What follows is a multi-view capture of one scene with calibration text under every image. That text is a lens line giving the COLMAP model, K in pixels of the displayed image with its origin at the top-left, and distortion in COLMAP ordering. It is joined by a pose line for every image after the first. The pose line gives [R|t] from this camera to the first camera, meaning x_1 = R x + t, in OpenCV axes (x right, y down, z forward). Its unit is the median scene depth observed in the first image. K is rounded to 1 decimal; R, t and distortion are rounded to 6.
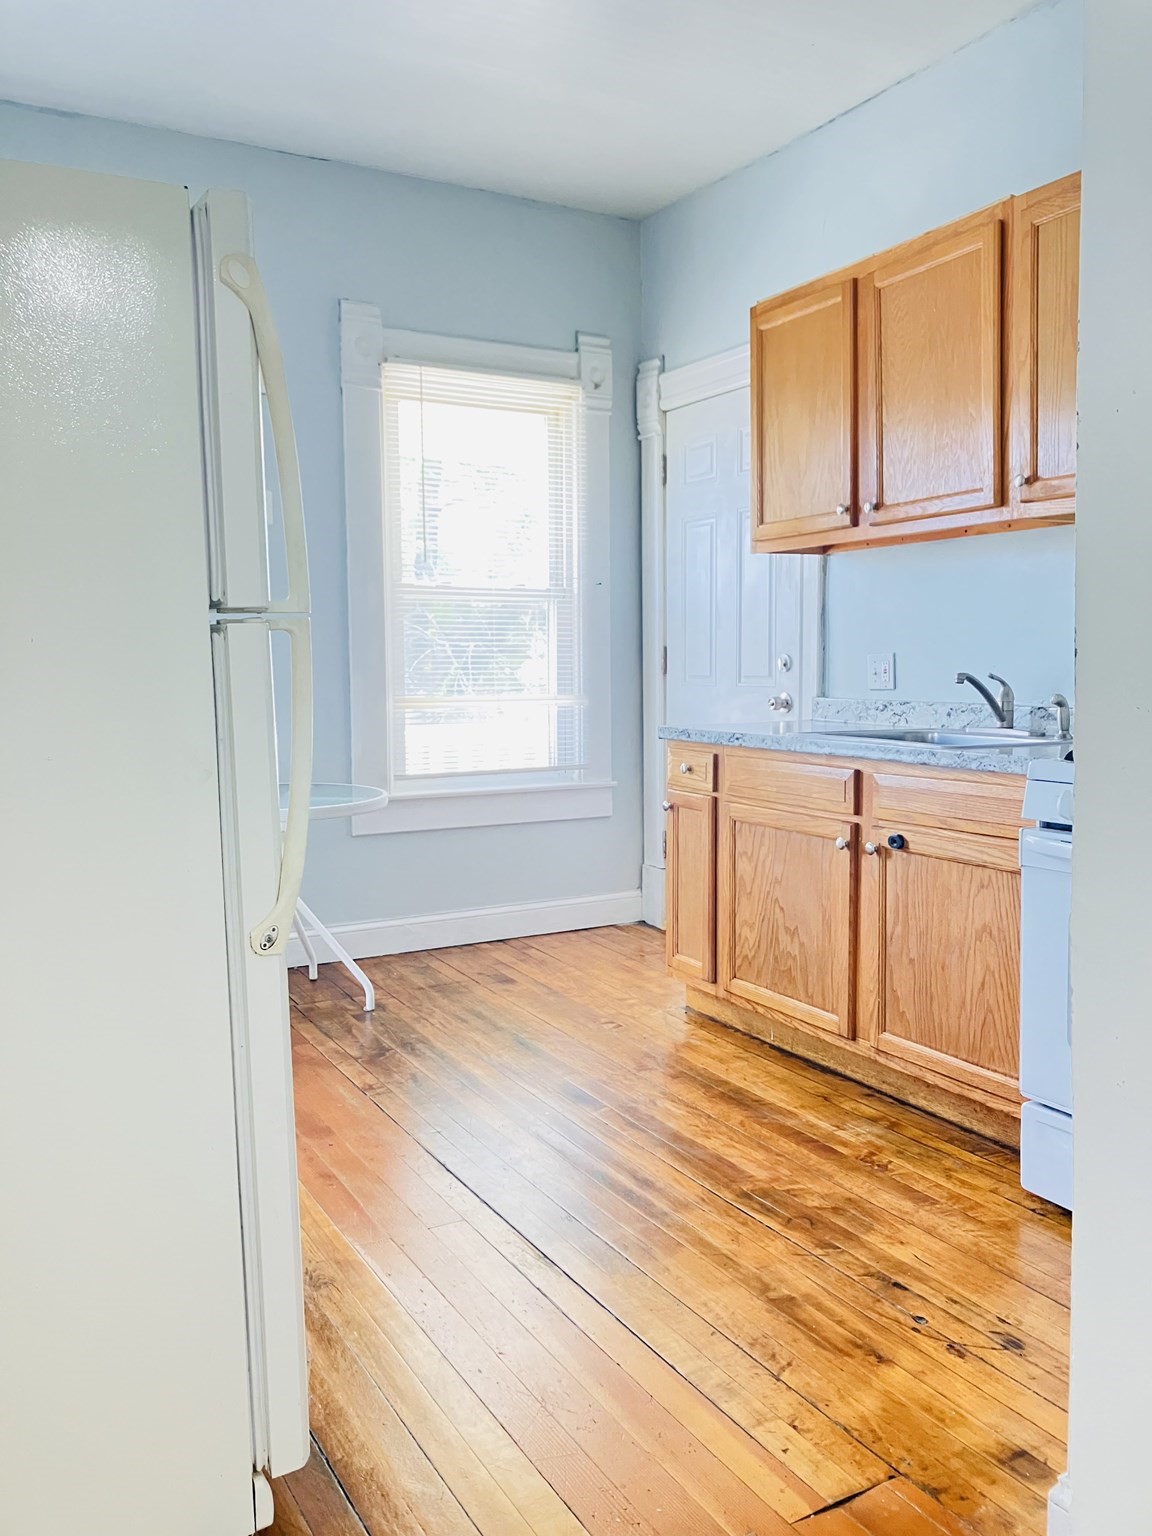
lens RADIAL K [[1264.7, 0, 576.0], [0, 1264.7, 768.0], [0, 0, 1]] dist [0.005104, -0.009802]
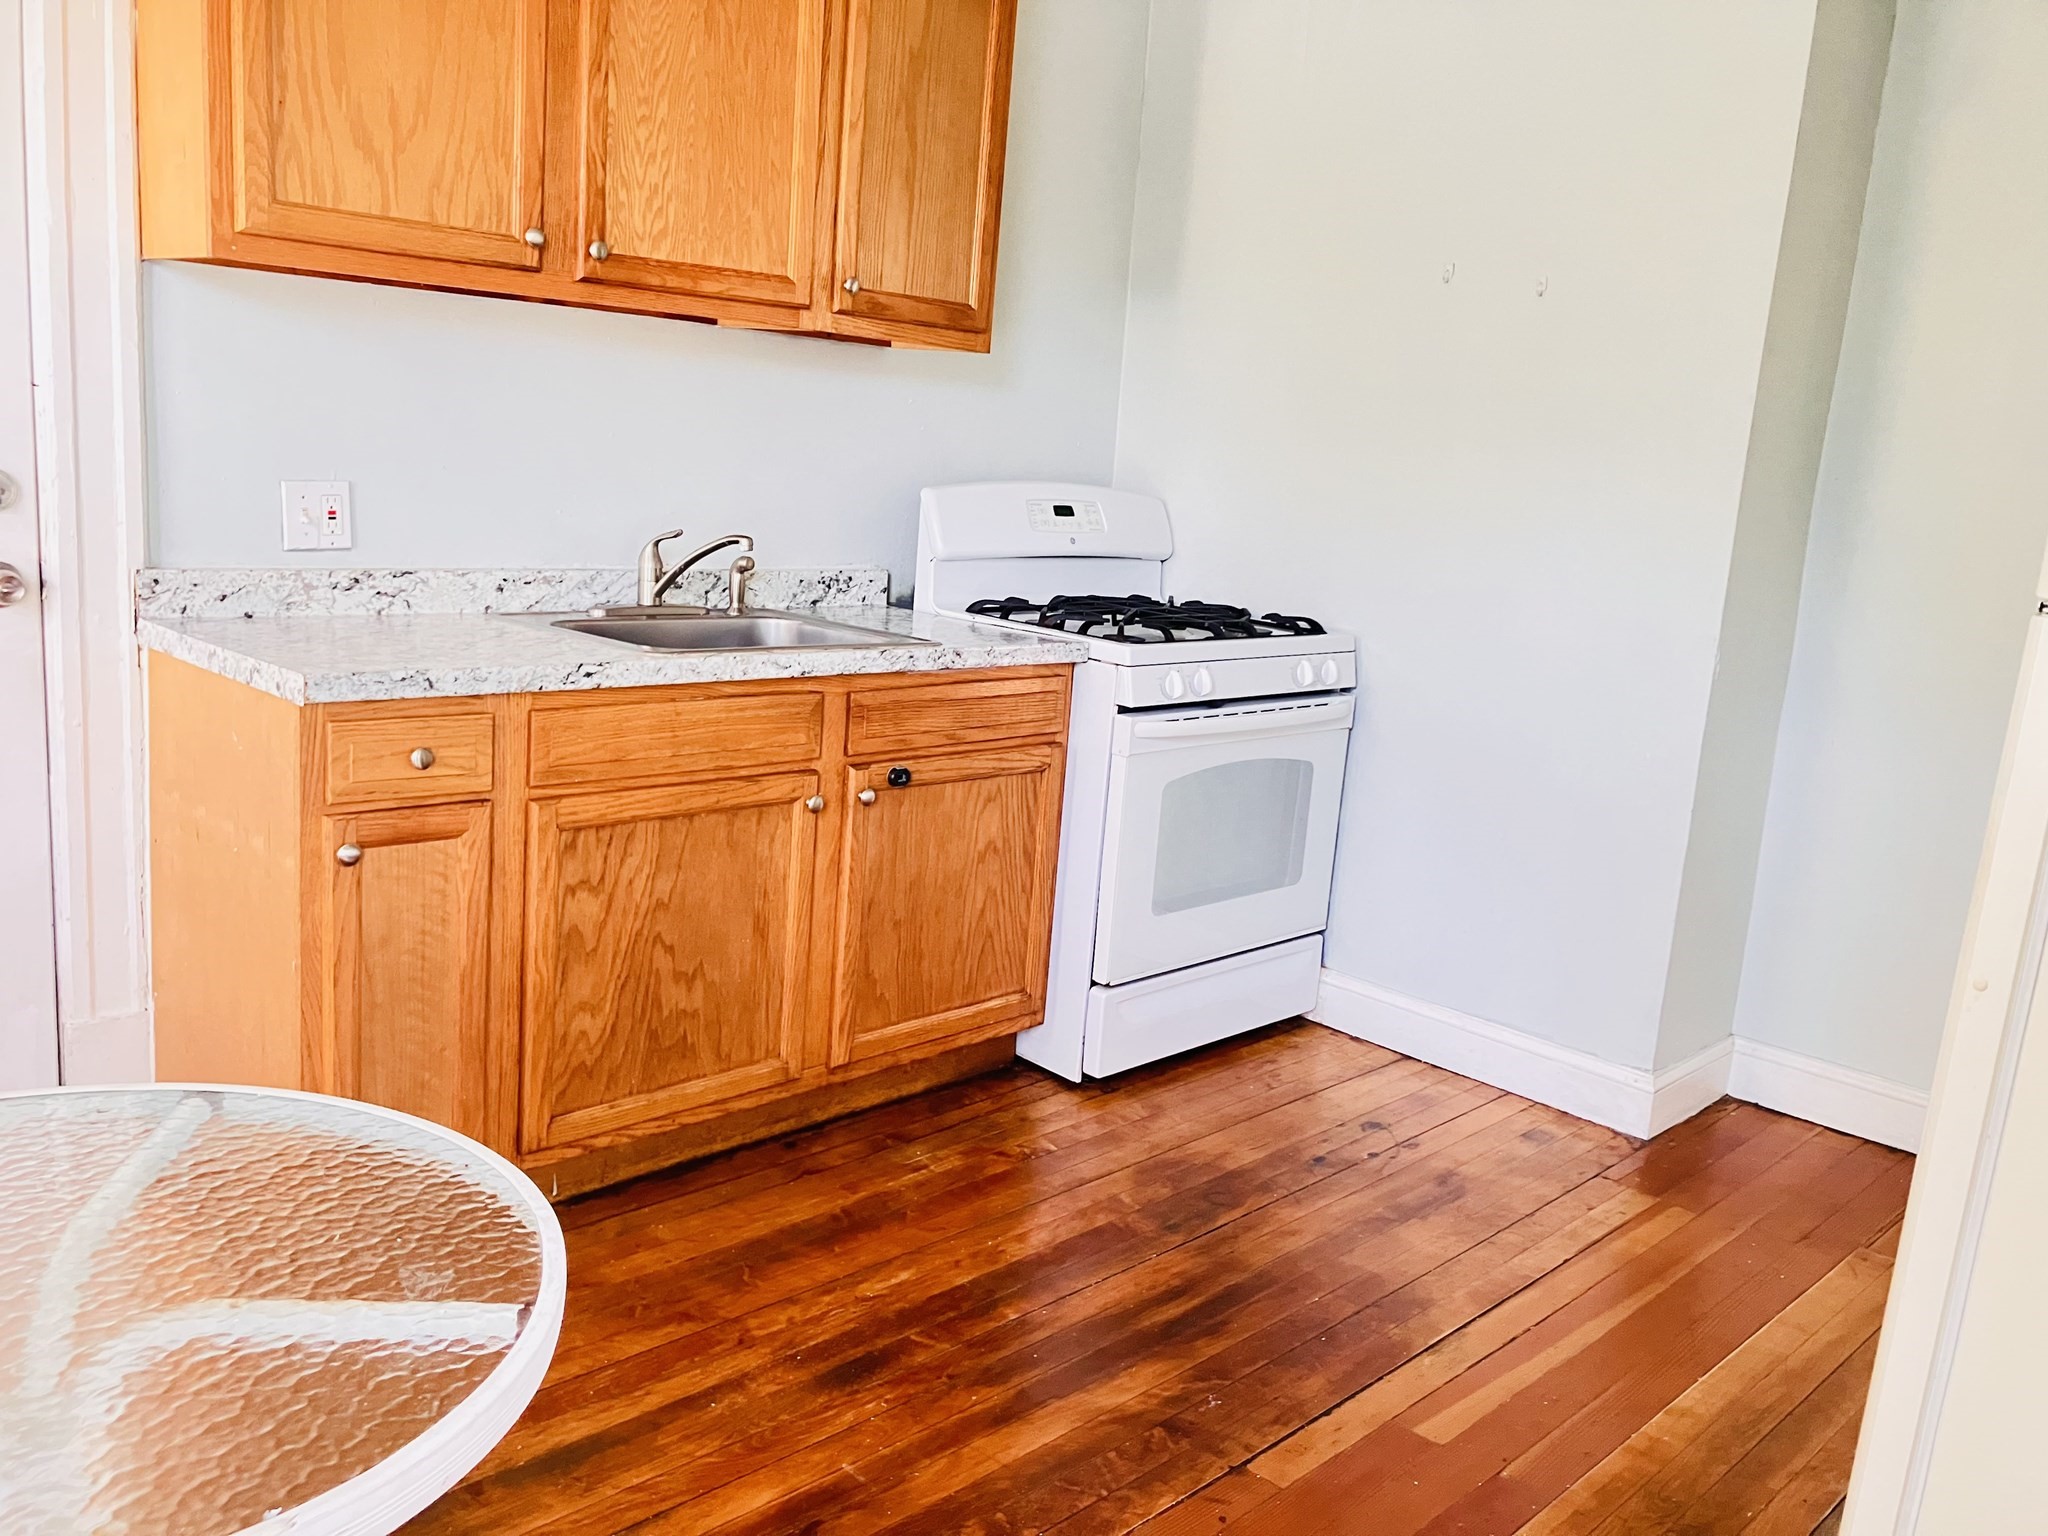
lens RADIAL K [[1686.3, 0, 965.8], [0, 1686.3, 775.6], [0, 0, 1]] dist [0.005104, -0.009802]
pose [[-0.273561, -0.199273, 0.940986, -0.654335], [0.015876, 0.977235, 0.211565, -0.143632], [-0.961724, 0.072815, -0.264170, 1.162849]]
